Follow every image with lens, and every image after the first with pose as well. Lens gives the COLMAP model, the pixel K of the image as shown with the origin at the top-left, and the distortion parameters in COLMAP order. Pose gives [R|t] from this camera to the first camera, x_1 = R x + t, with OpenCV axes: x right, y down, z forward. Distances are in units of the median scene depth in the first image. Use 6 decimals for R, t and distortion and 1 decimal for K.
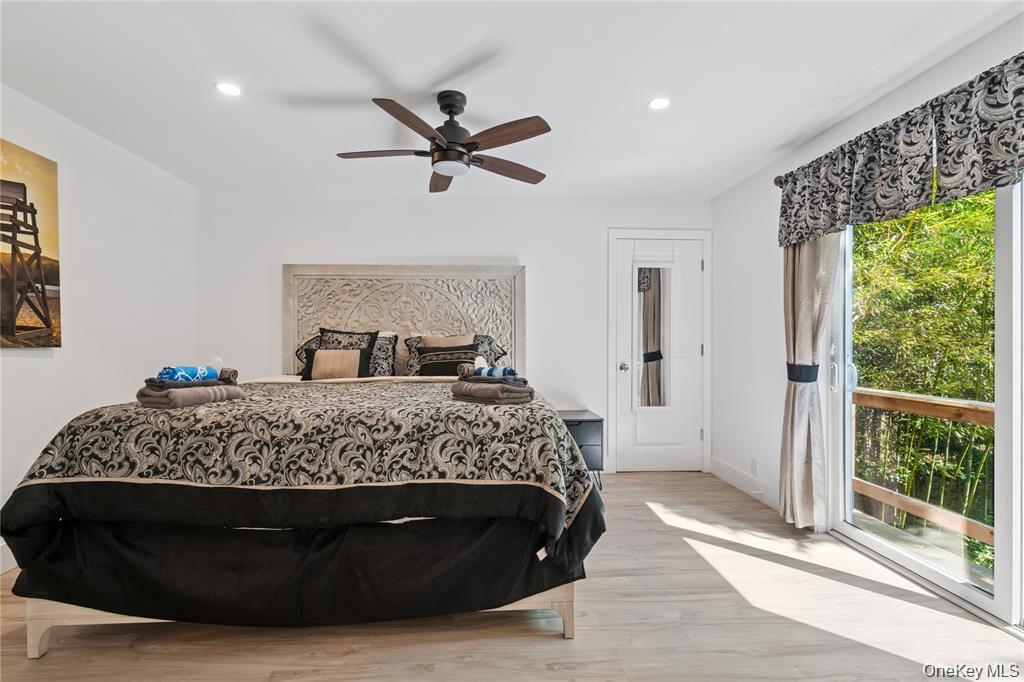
lens RADIAL K [[450.1, 0, 513.4], [0, 450.1, 344.0], [0, 0, 1]] dist [0.001859, 0.000062]
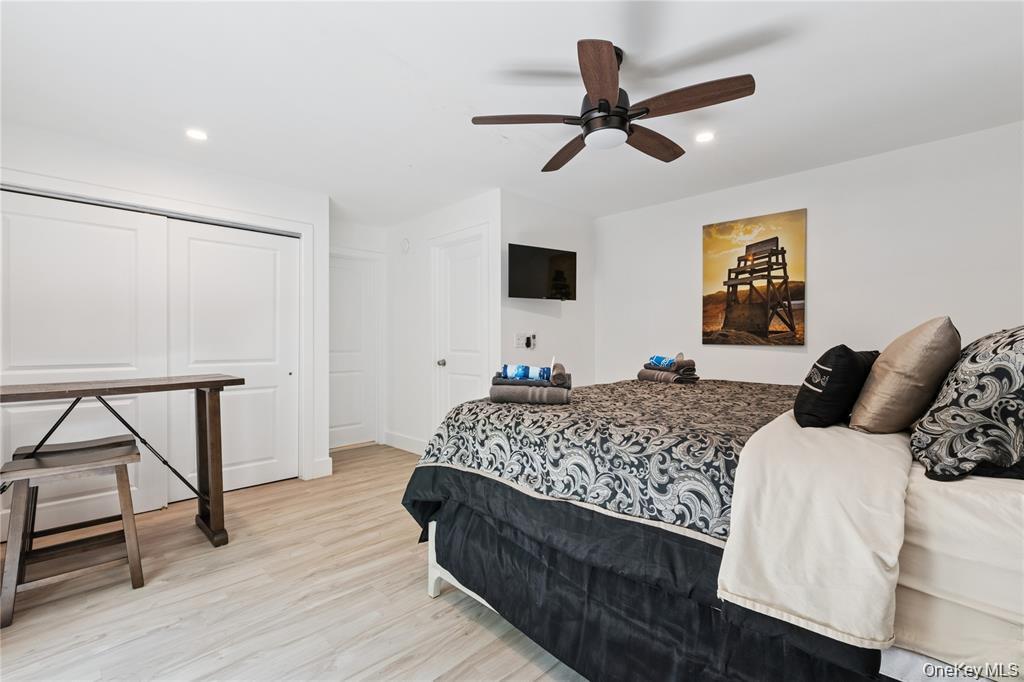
lens RADIAL K [[450.1, 0, 515.2], [0, 450.1, 339.8], [0, 0, 1]] dist [0.001859, 0.000062]
pose [[-0.752136, -0.002284, -0.659004, 0.562317], [-0.007493, 0.999959, 0.005087, -0.010847], [0.658965, 0.008764, -0.752122, 1.543875]]
